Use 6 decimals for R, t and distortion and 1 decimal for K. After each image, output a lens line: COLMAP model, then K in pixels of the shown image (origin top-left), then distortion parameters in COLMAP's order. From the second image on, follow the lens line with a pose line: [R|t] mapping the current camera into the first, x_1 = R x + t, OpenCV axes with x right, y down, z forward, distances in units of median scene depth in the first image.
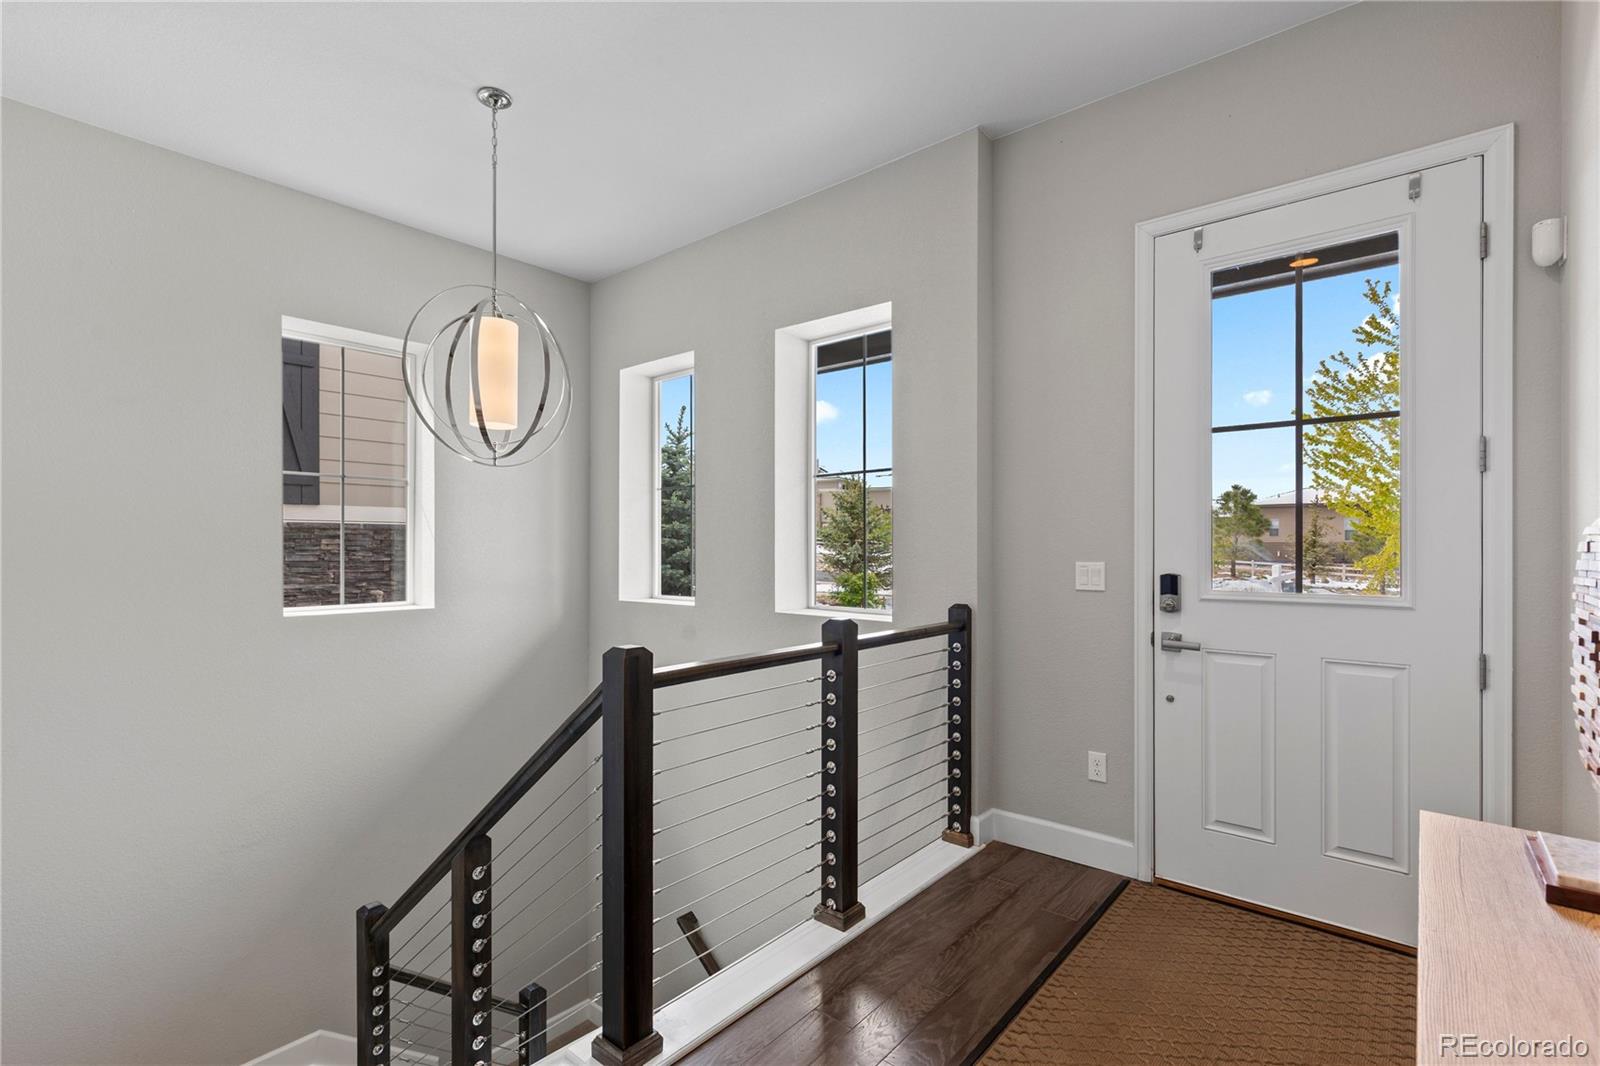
lens RADIAL K [[726.4, 0, 804.0], [0, 726.4, 544.1], [0, 0, 1]] dist [0.003462, -0.000461]
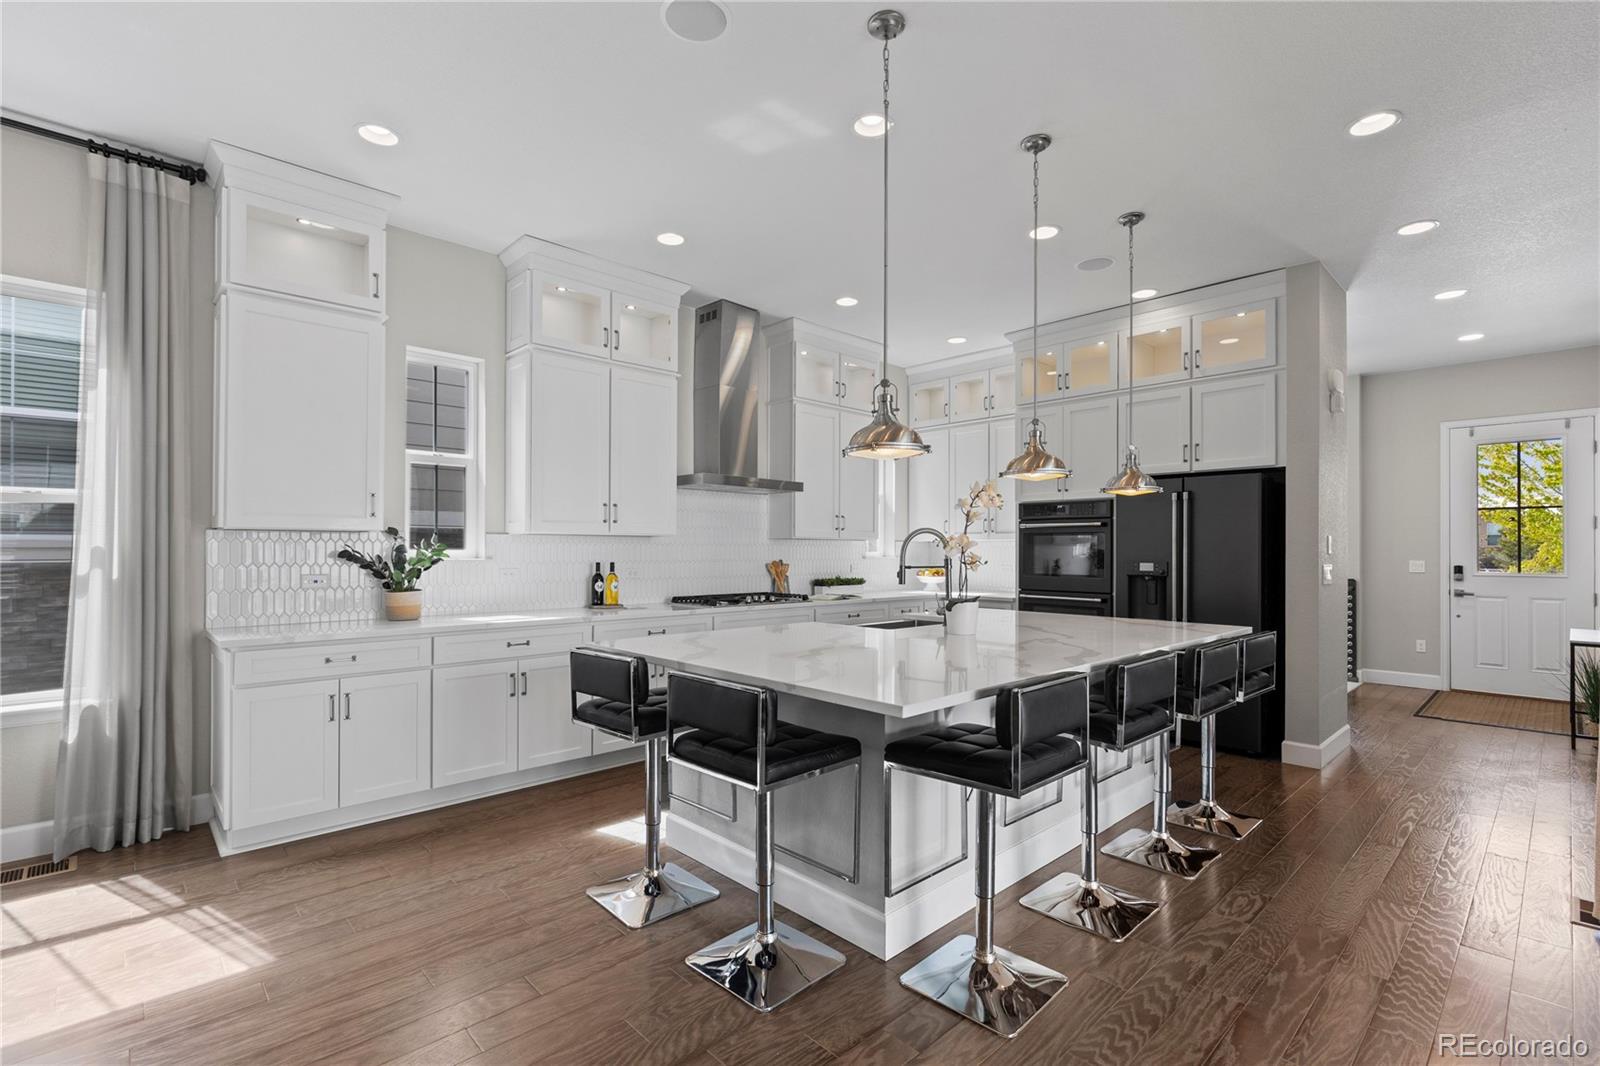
lens RADIAL K [[726.4, 0, 804.0], [0, 726.4, 544.1], [0, 0, 1]] dist [0.003462, -0.000461]
pose [[0.994082, -0.000314, -0.108628, -1.367060], [-0.000308, 0.999984, -0.005713, -0.016133], [0.108628, 0.005713, 0.994066, -1.618938]]
